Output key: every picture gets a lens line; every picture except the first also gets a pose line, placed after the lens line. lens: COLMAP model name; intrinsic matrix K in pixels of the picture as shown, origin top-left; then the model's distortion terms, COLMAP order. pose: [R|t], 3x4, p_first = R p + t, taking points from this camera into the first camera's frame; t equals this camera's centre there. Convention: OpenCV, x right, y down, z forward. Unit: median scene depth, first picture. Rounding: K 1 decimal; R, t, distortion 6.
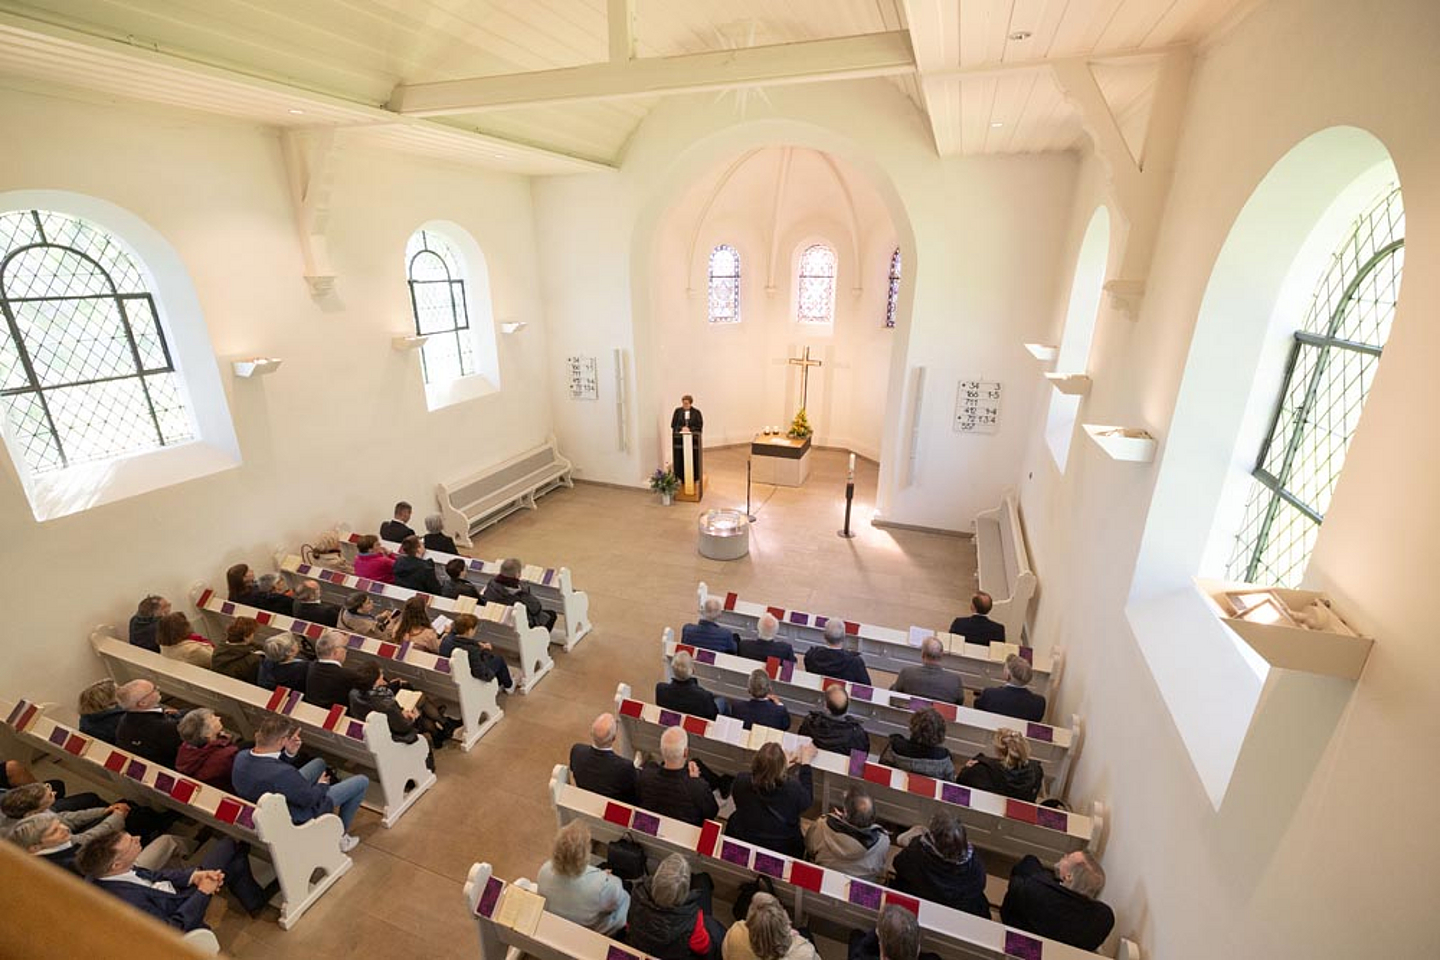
lens RADIAL K [[624.7, 0, 720.0], [0, 624.7, 480.0], [0, 0, 1]] dist [0.001619, 0.000134]
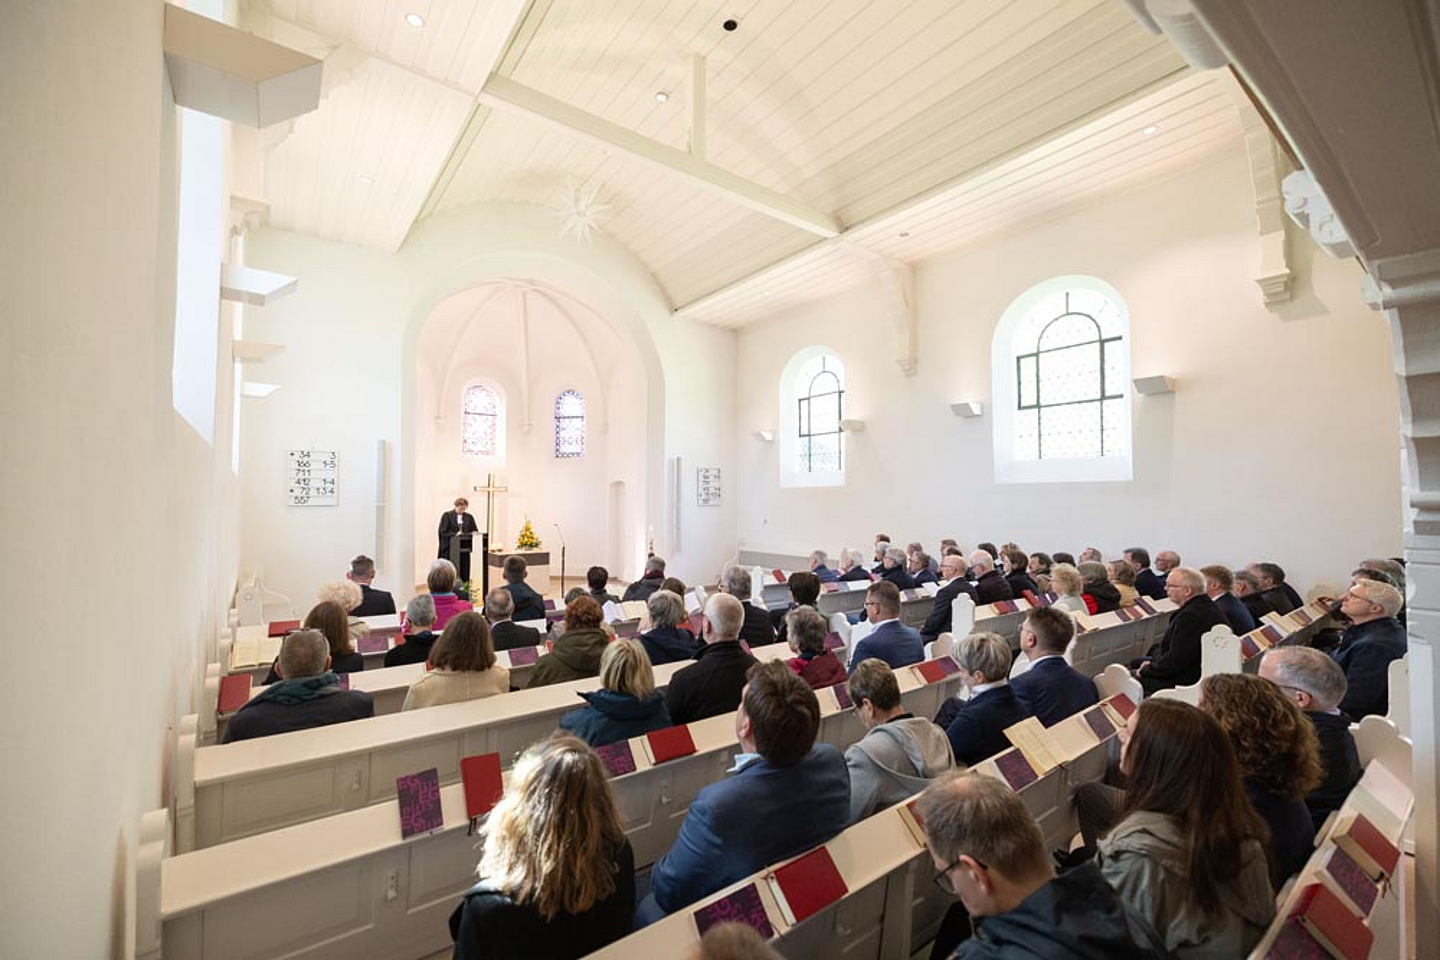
lens RADIAL K [[601.2, 0, 720.0], [0, 601.2, 480.0], [0, 0, 1]] dist [0.000526, 0.000058]
pose [[0.535660, 0.031775, 0.843836, -0.565738], [0.286689, 0.933095, -0.217124, 0.133732], [-0.794278, 0.358223, 0.490712, 0.262625]]
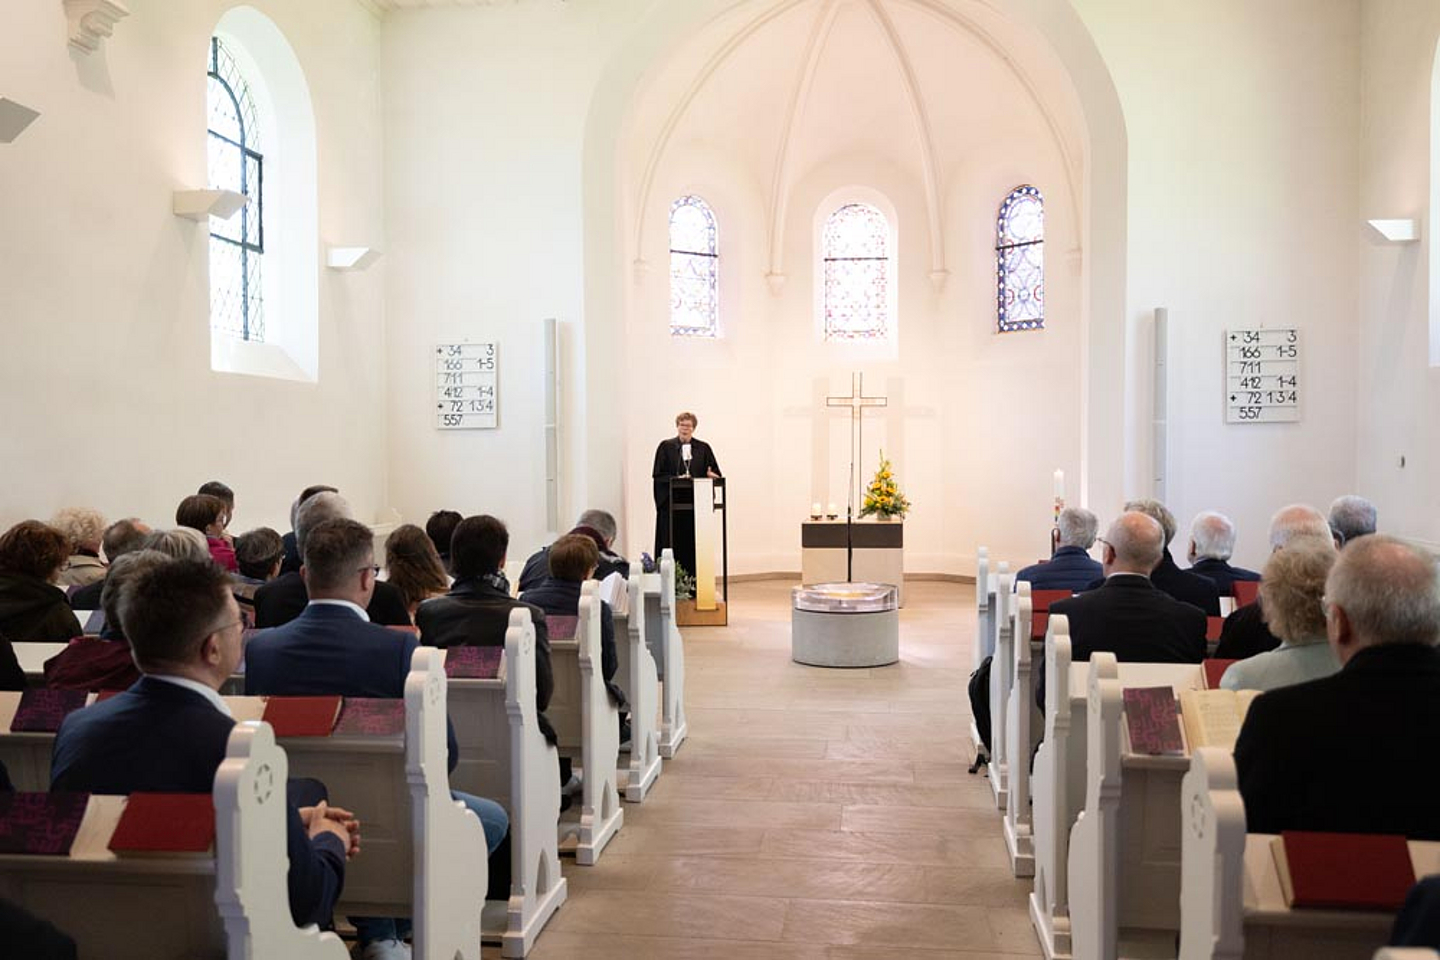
lens RADIAL K [[1264.0, 0, 720.0], [0, 1264.0, 480.0], [0, 0, 1]] dist [-0.010378, -0.004419]
pose [[0.974293, -0.011216, 0.225006, -0.249875], [0.083009, 0.946364, -0.312258, 0.226651], [-0.209435, 0.322909, 0.922966, 0.080354]]
